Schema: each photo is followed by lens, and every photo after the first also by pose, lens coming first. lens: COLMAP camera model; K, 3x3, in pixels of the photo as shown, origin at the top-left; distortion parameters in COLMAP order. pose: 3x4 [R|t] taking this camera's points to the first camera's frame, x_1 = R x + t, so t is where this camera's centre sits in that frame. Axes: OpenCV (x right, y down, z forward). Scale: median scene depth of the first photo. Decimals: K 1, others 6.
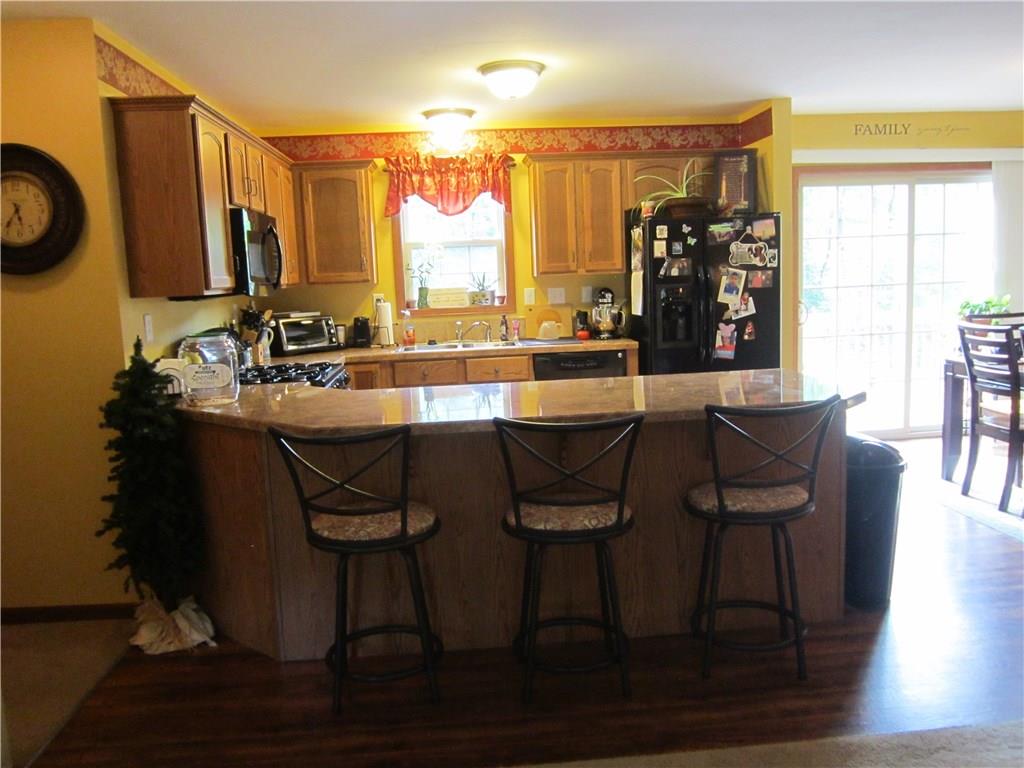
lens RADIAL K [[839.3, 0, 512.0], [0, 839.3, 384.0], [0, 0, 1]] dist [-0.015868, -0.004593]
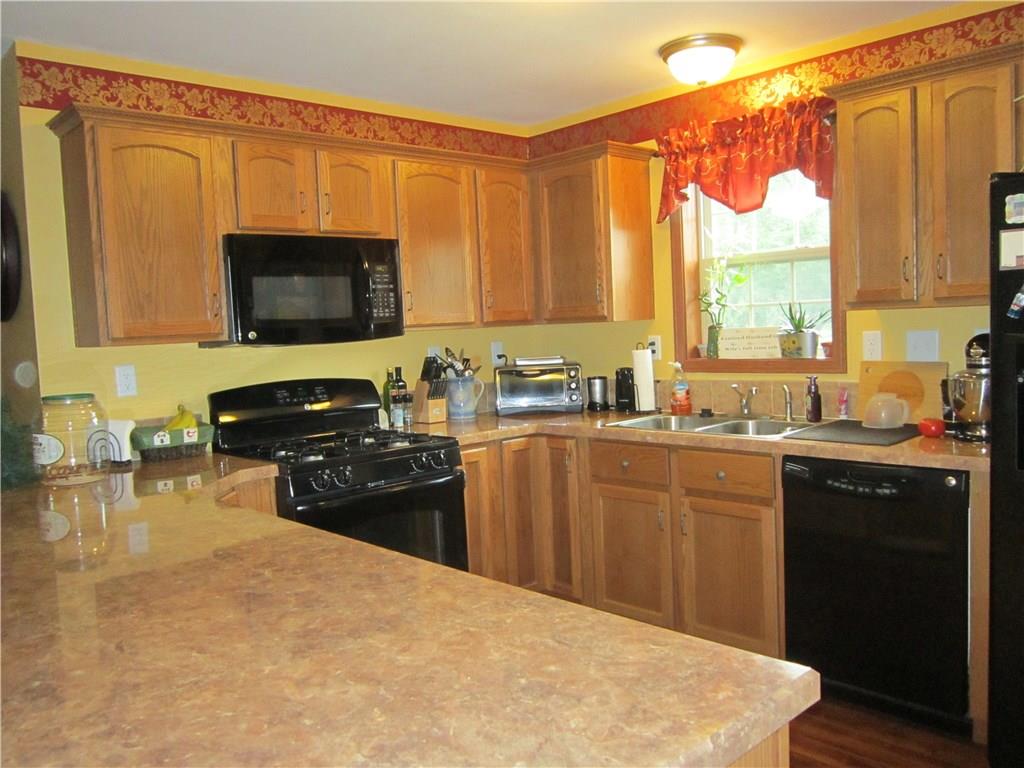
lens RADIAL K [[839.3, 0, 512.0], [0, 839.3, 384.0], [0, 0, 1]] dist [-0.015868, -0.004593]
pose [[0.627716, 0.069594, -0.775325, 0.311595], [-0.083313, 0.996281, 0.021977, -0.073428], [0.773971, 0.050799, 0.631180, 0.481847]]
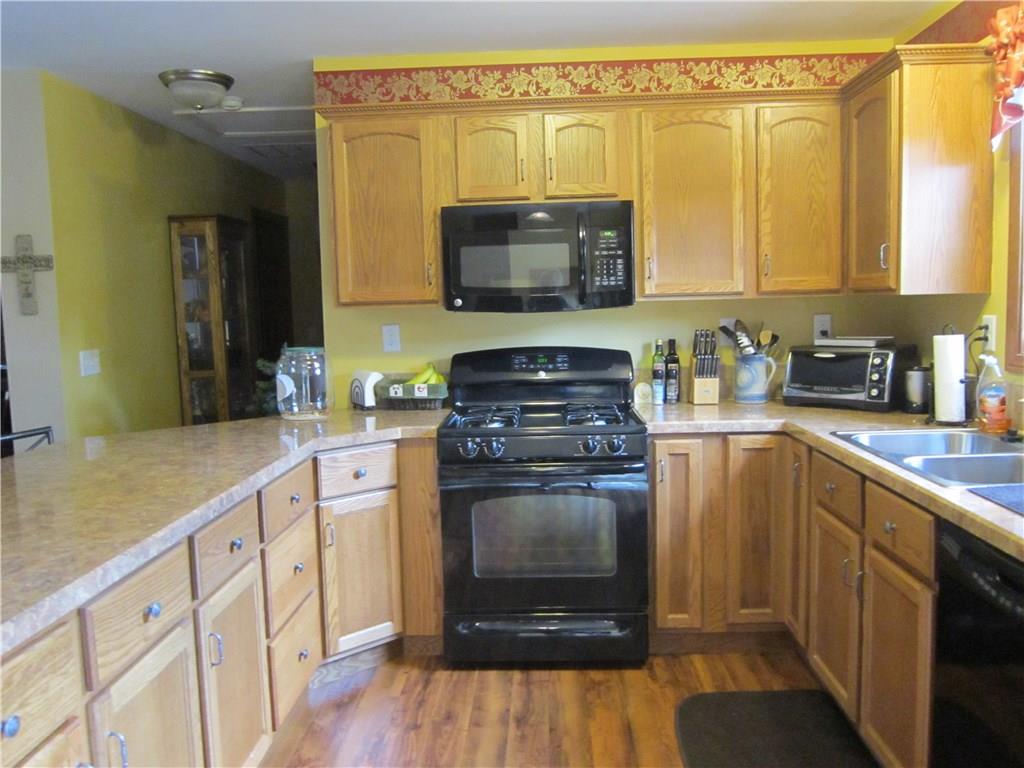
lens RADIAL K [[767.7, 0, 514.8], [0, 767.7, 410.7], [0, 0, 1]] dist [-0.016140, -0.005983]
pose [[-0.102921, 0.174257, -0.979307, 0.308680], [-0.100933, 0.977624, 0.184565, -0.107891], [0.989555, 0.117840, -0.083029, 0.786130]]
